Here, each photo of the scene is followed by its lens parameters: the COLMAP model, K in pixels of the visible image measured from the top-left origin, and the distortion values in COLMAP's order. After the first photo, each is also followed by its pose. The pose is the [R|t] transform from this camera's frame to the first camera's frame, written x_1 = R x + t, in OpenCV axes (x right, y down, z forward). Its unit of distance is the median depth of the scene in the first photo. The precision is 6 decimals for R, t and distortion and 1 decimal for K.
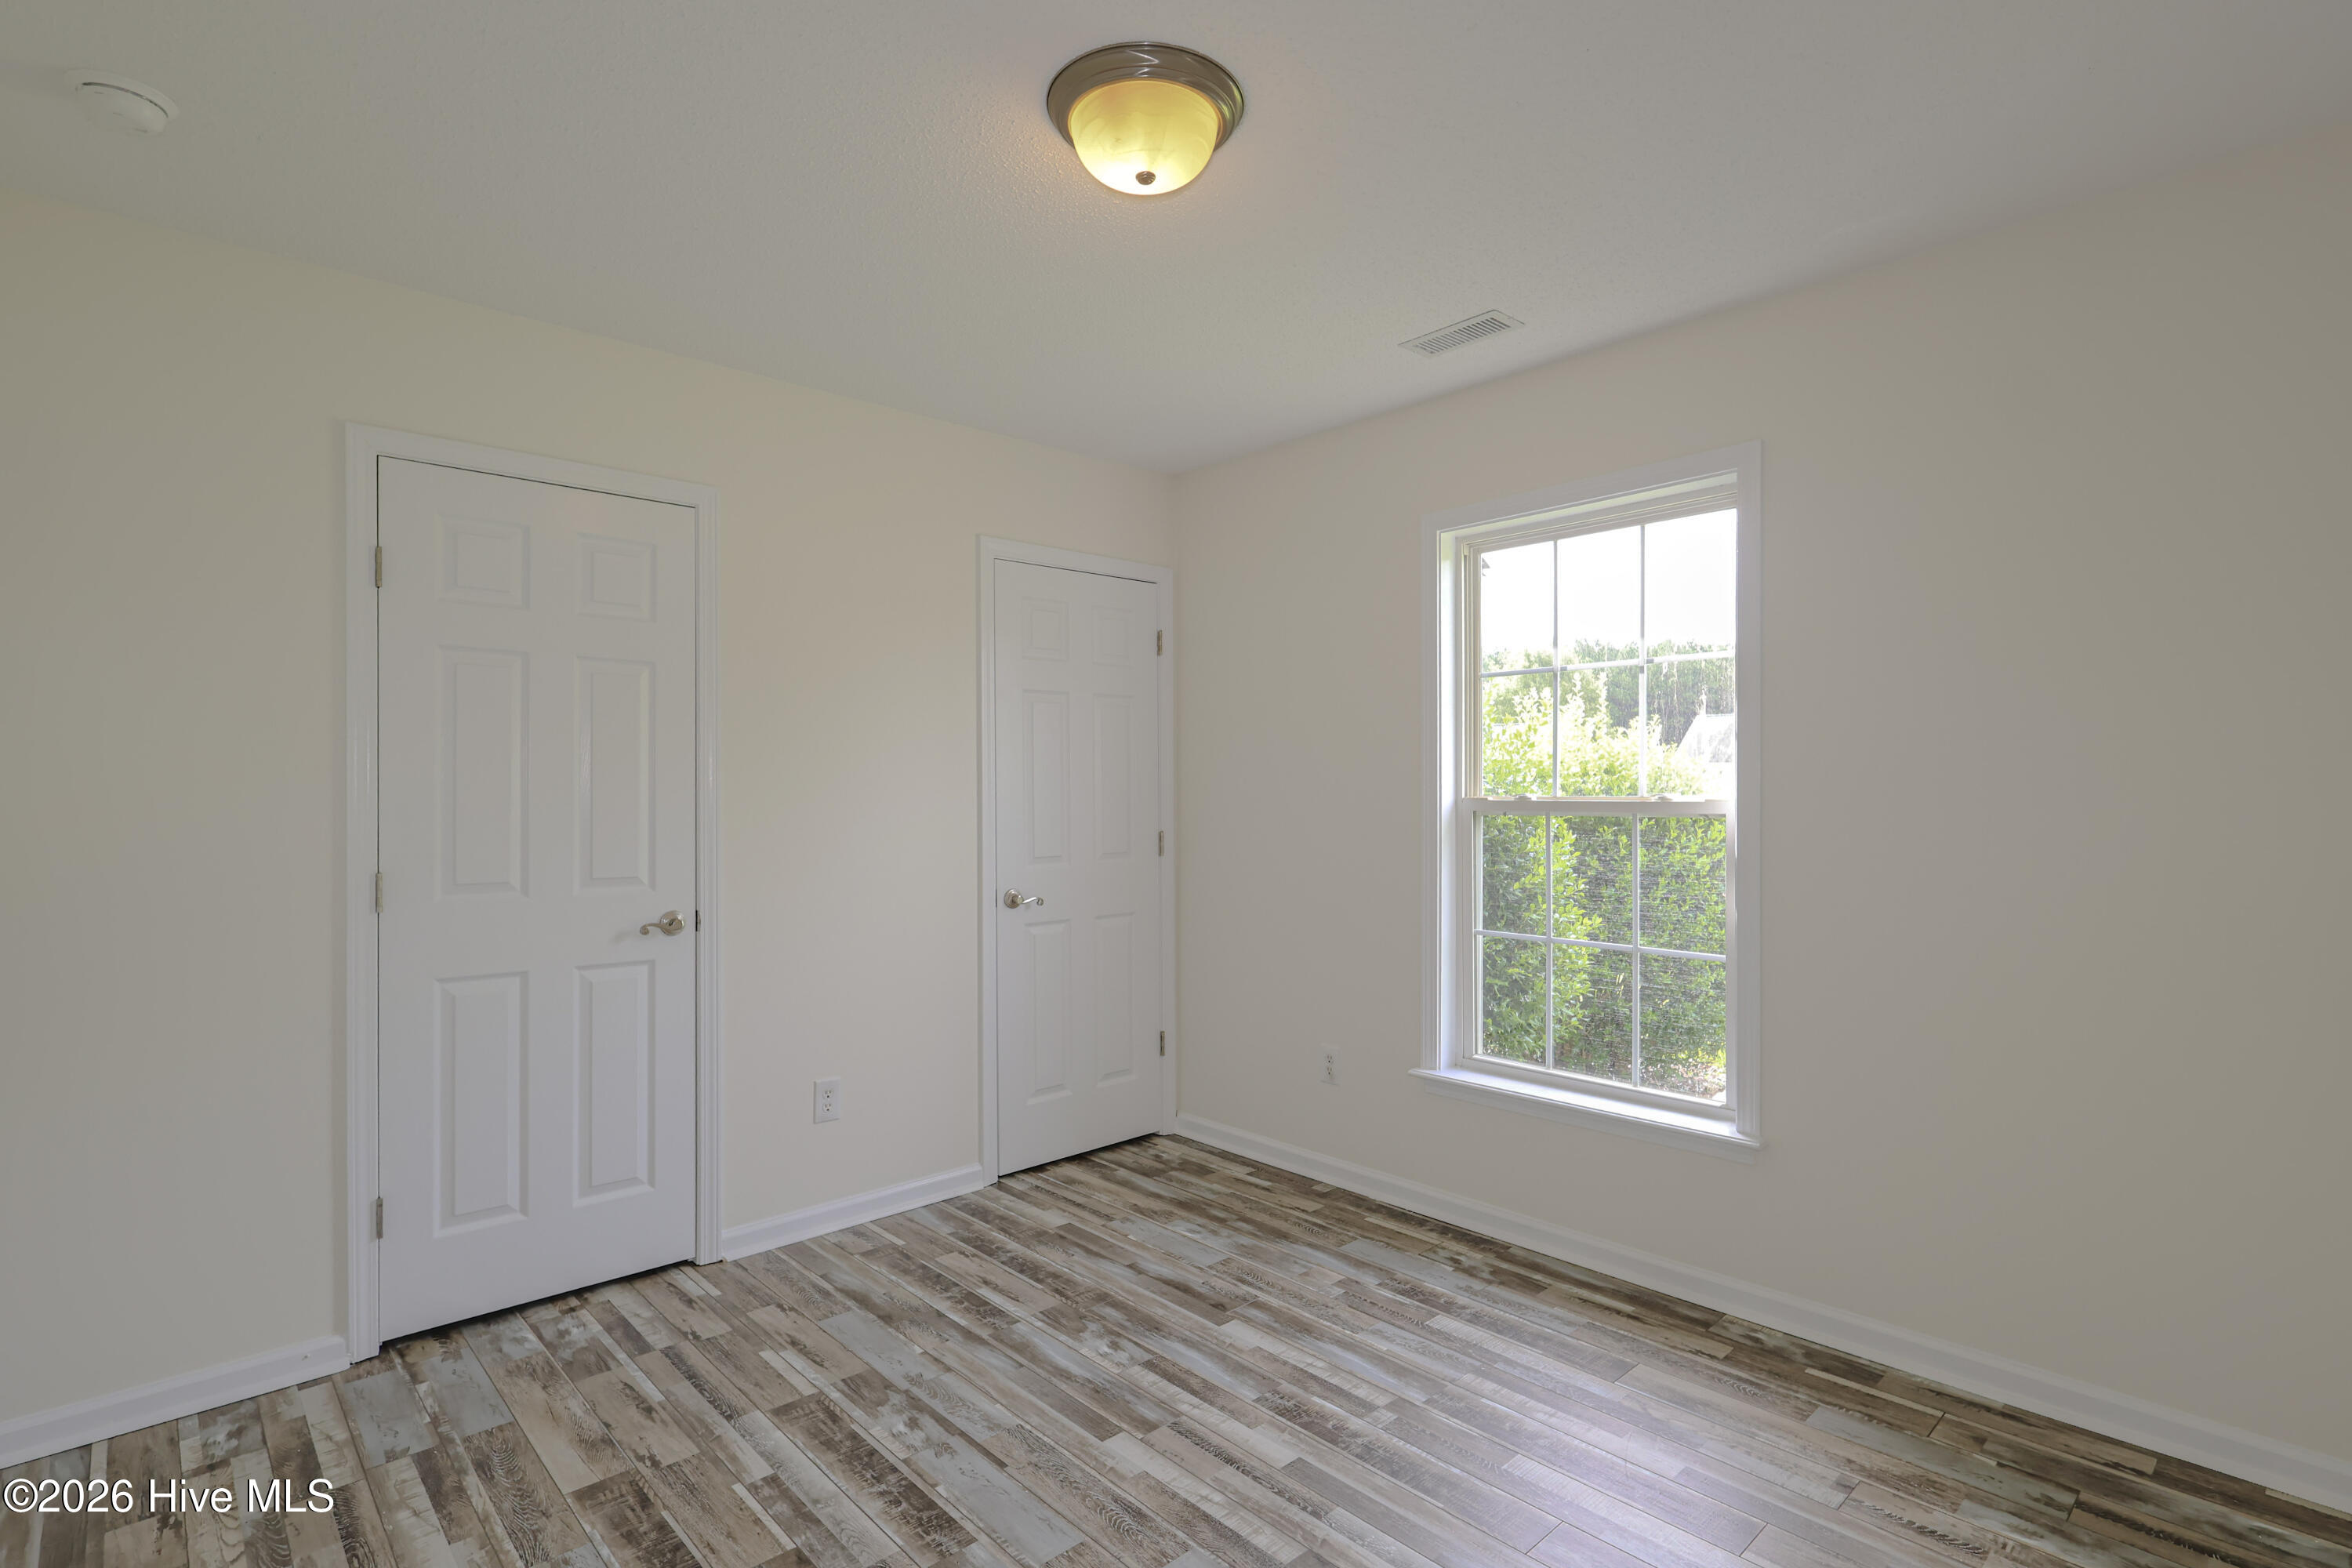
lens RADIAL K [[1109.8, 0, 1171.0], [0, 1109.8, 795.7], [0, 0, 1]] dist [-0.003118, 0.001959]
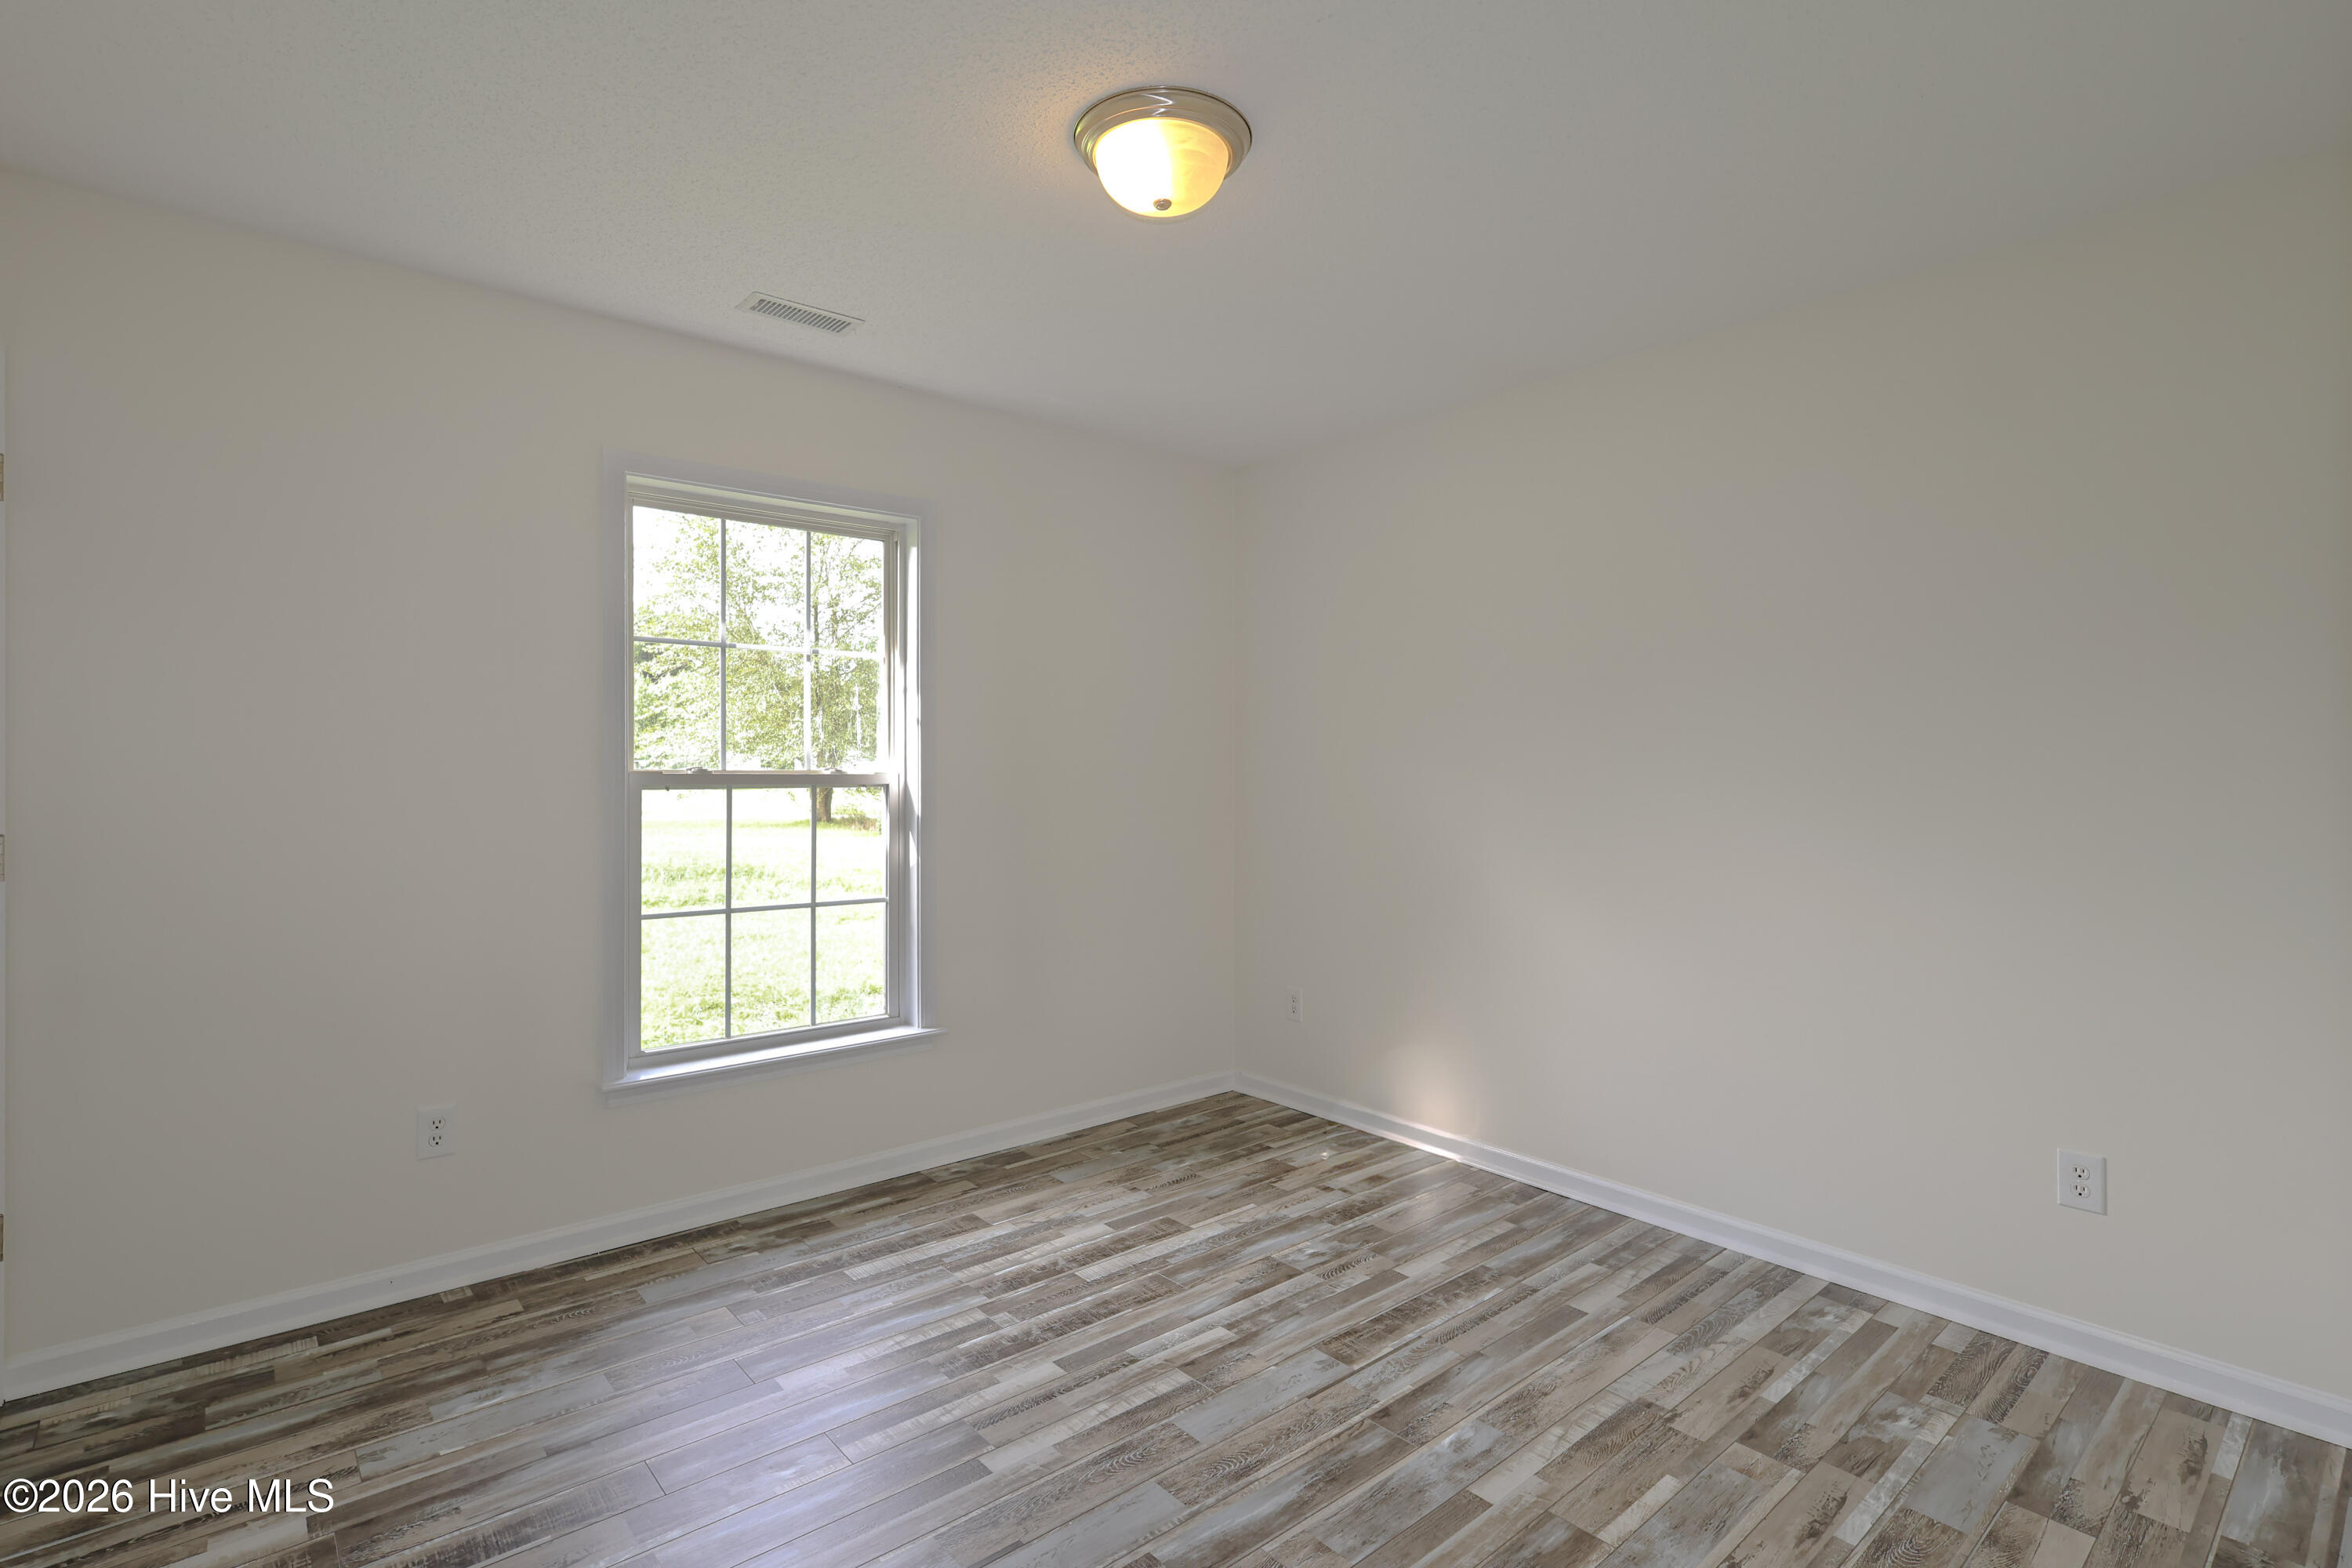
lens RADIAL K [[1109.8, 0, 1160.9], [0, 1109.8, 770.9], [0, 0, 1]] dist [-0.003118, 0.001959]
pose [[0.047613, 0.007784, 0.998836, -0.766890], [-0.000552, 0.999970, -0.007767, 0.011245], [-0.998866, -0.000182, 0.047615, 0.649332]]
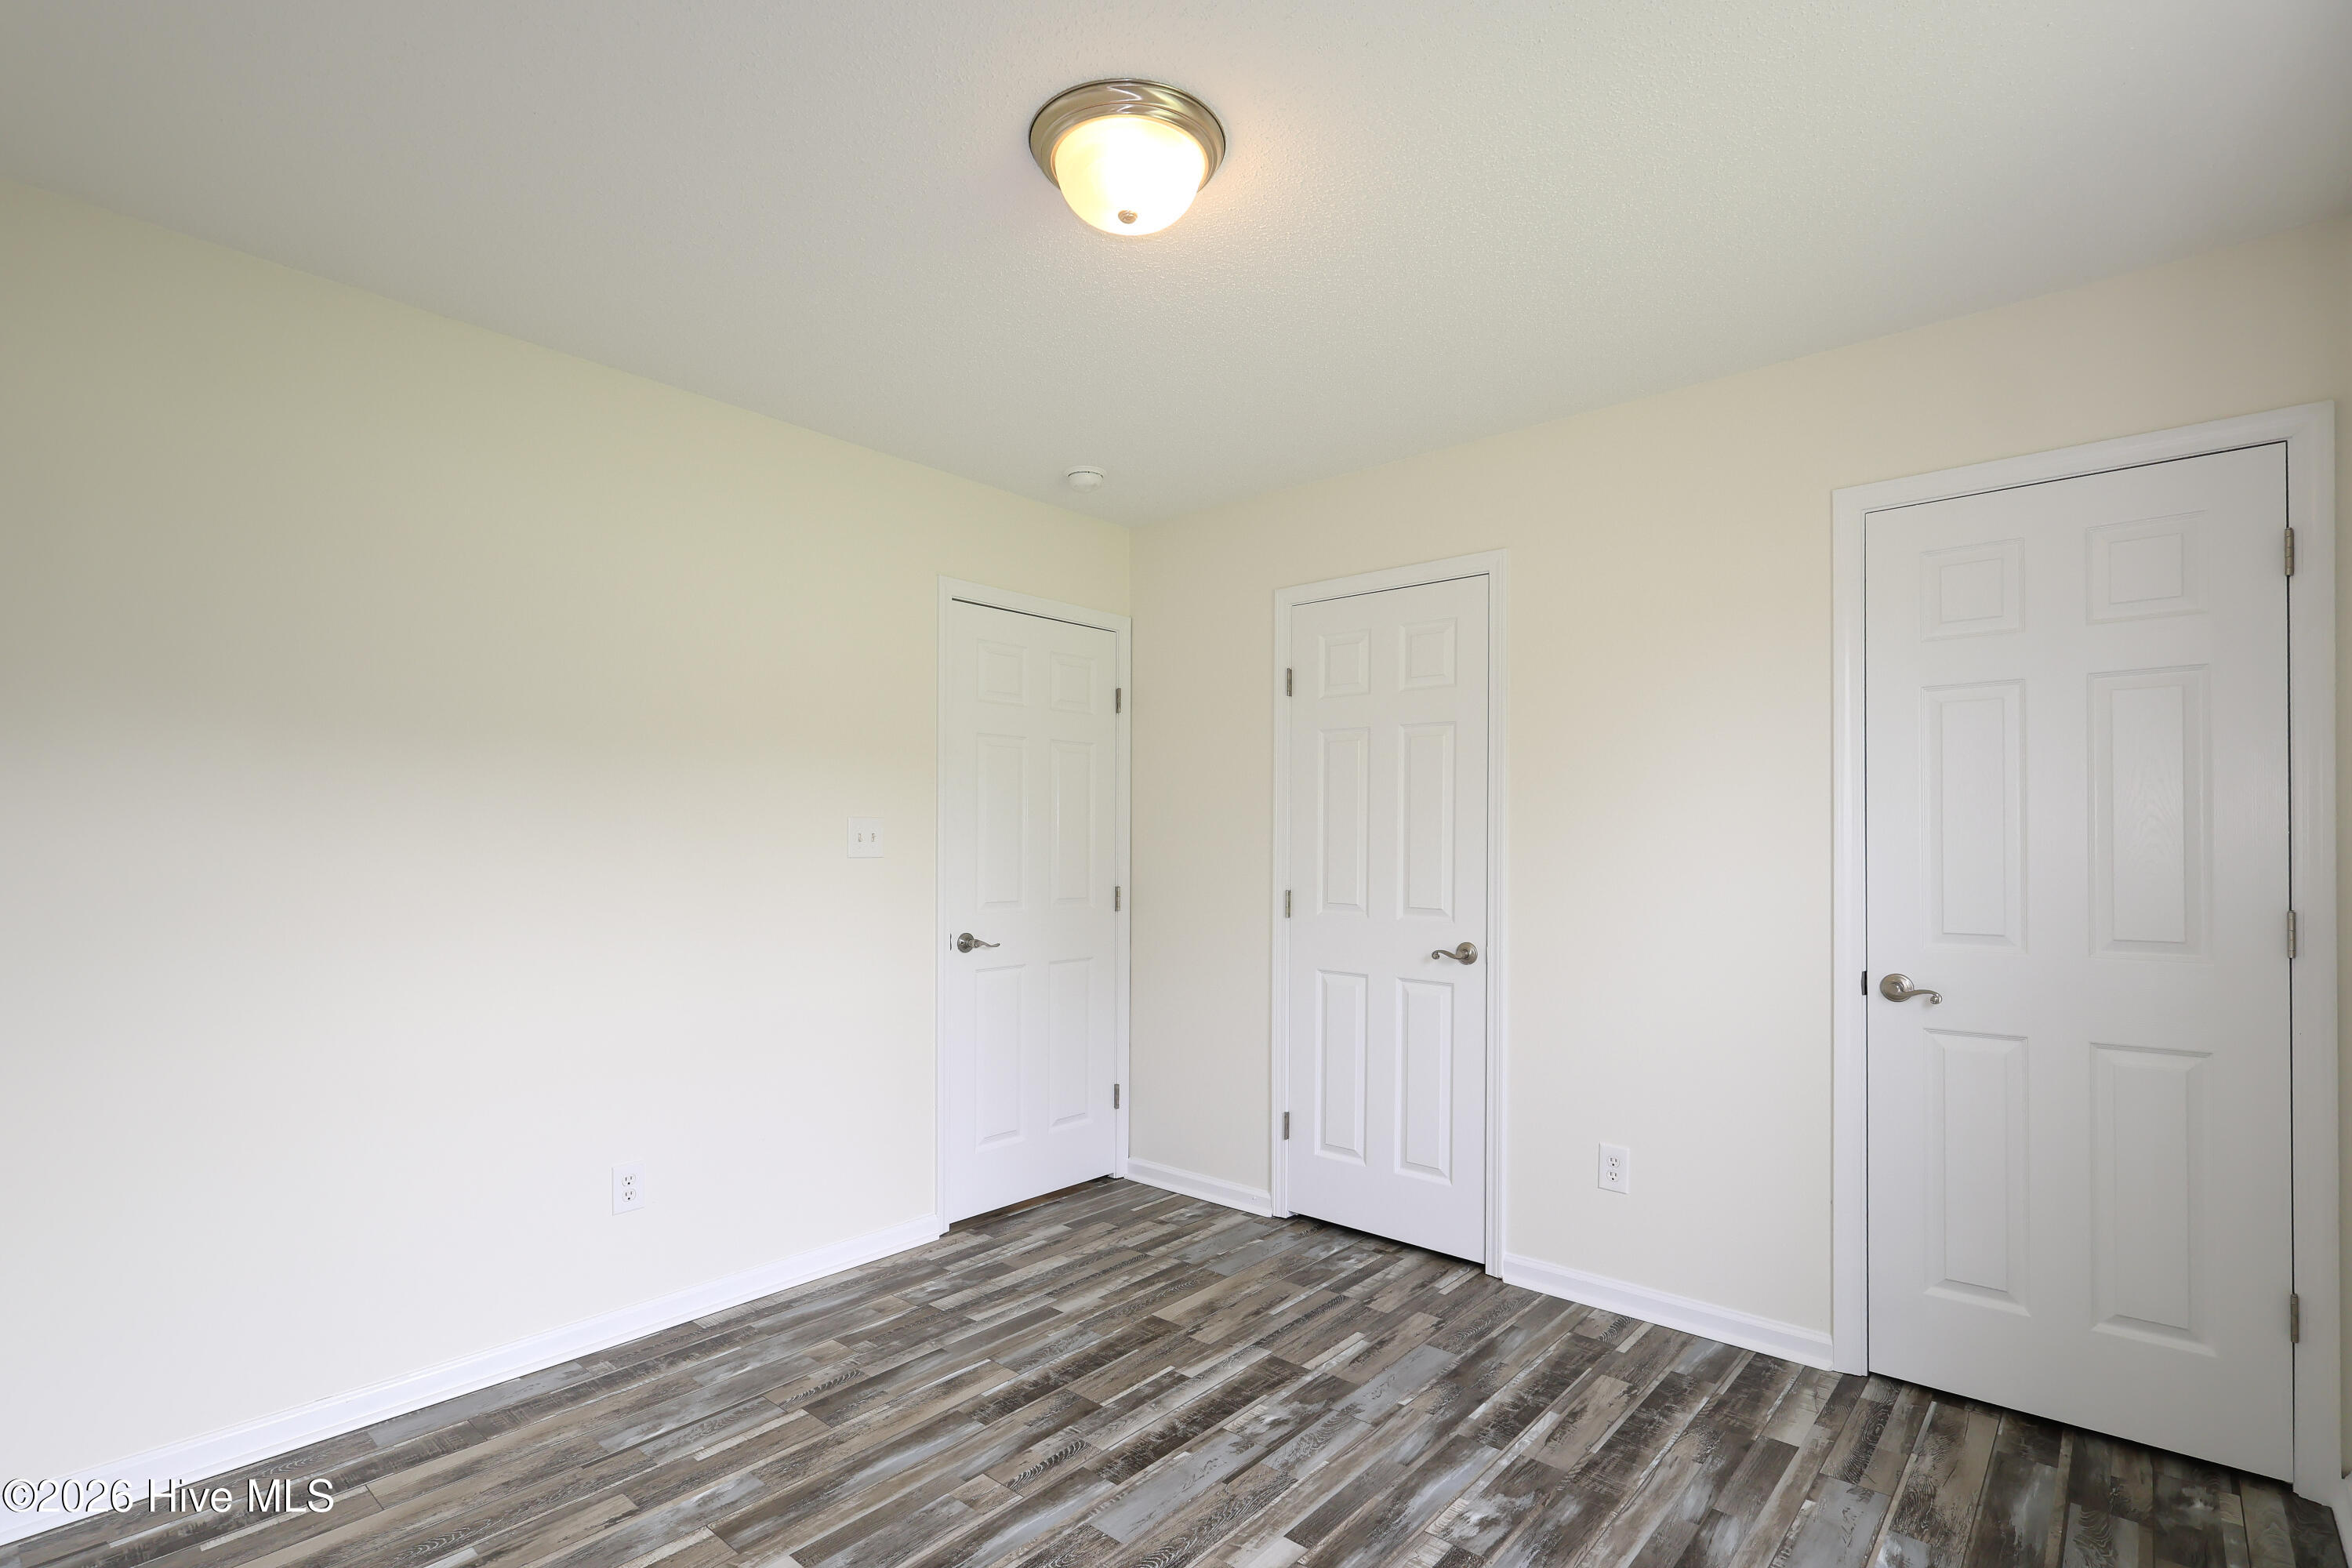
lens RADIAL K [[1109.8, 0, 1217.4], [0, 1109.8, 827.7], [0, 0, 1]] dist [-0.003118, 0.001959]
pose [[0.136350, -0.010966, -0.990600, 0.672305], [-0.008821, 0.999886, -0.012283, 0.005152], [0.990621, 0.010412, 0.136238, 0.644943]]
